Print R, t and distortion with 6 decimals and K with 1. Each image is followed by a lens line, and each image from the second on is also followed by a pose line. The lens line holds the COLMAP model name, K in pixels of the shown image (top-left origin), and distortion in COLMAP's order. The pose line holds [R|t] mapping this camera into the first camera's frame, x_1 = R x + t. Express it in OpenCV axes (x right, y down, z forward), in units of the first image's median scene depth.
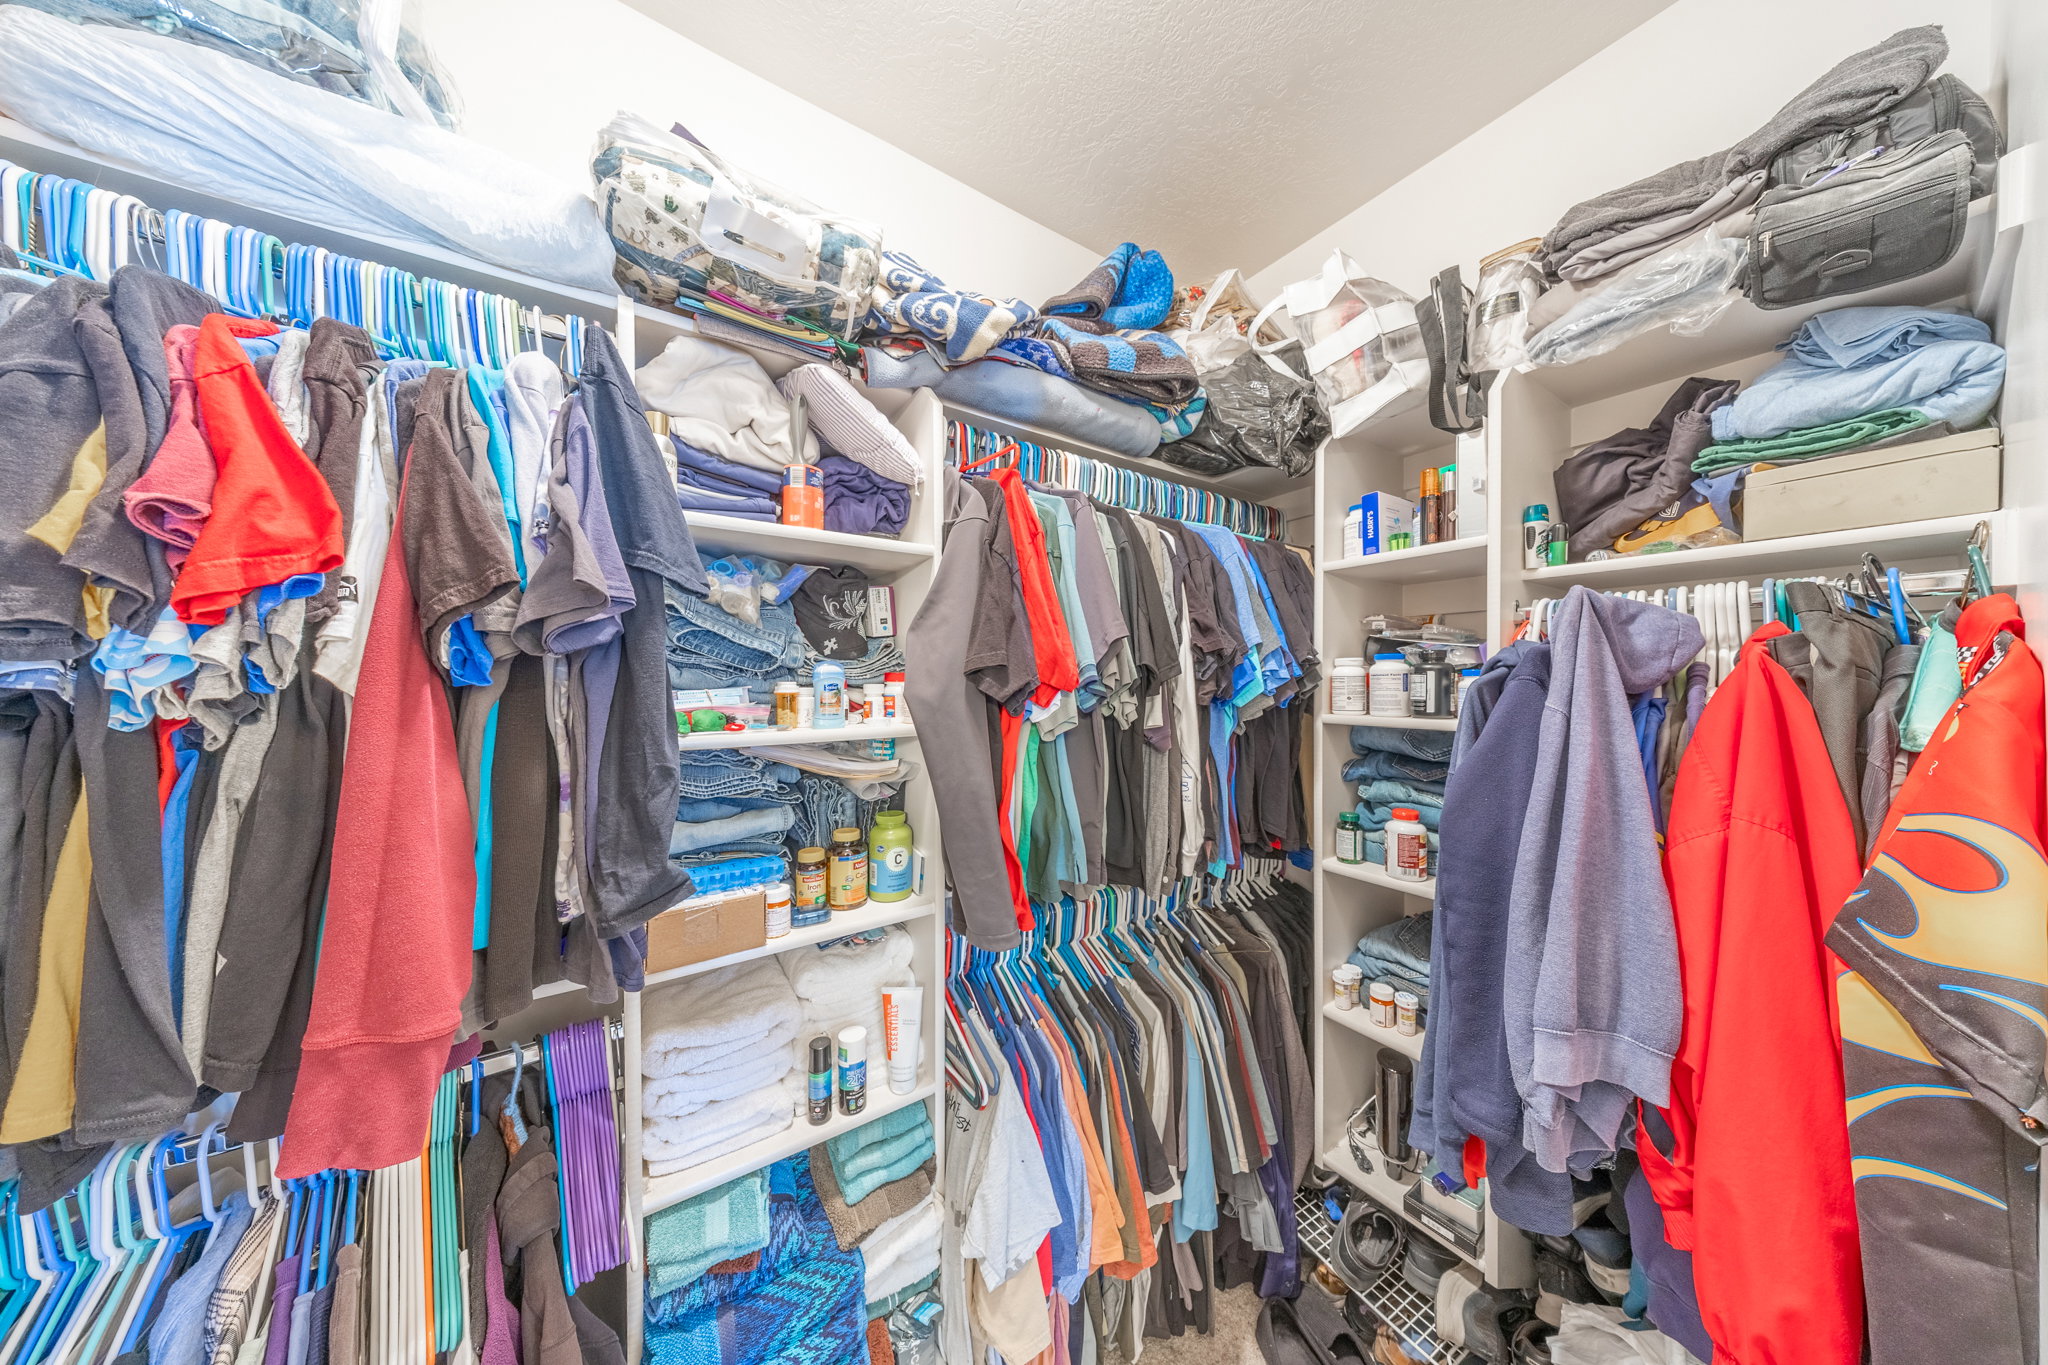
lens RADIAL K [[590.6, 0, 1029.5], [0, 590.6, 687.4], [0, 0, 1]] dist [-0.001053, 0.000187]
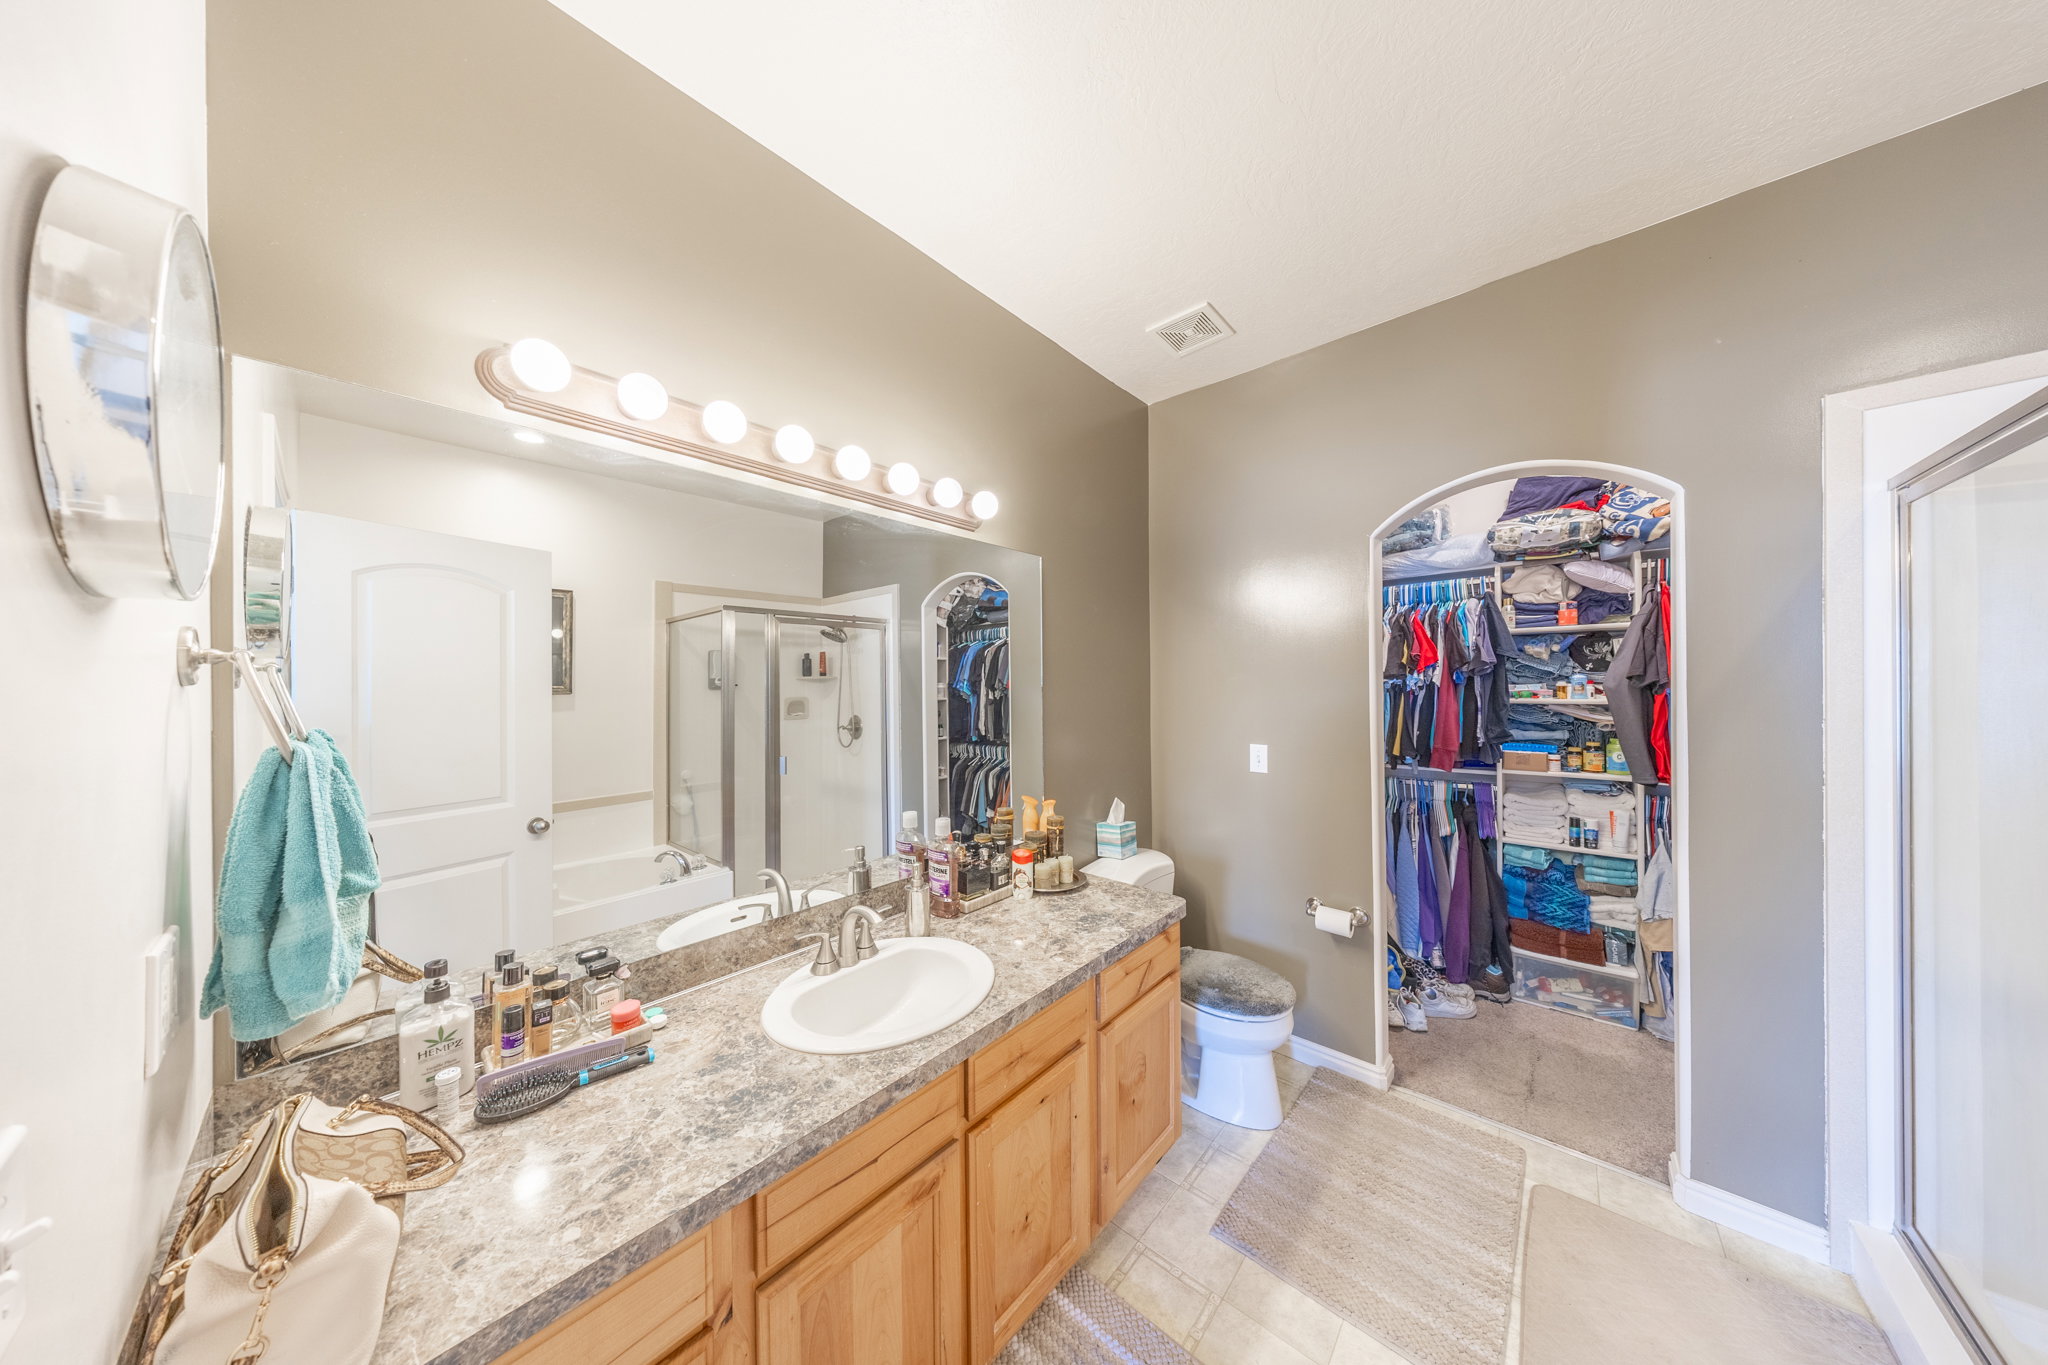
lens RADIAL K [[590.6, 0, 1029.5], [0, 590.6, 685.7], [0, 0, 1]] dist [-0.001053, 0.000187]
pose [[0.245373, -0.002209, -0.969426, 1.722147], [-0.000291, 0.999997, -0.002352, 0.018591], [0.969429, 0.000859, 0.245372, -2.158547]]
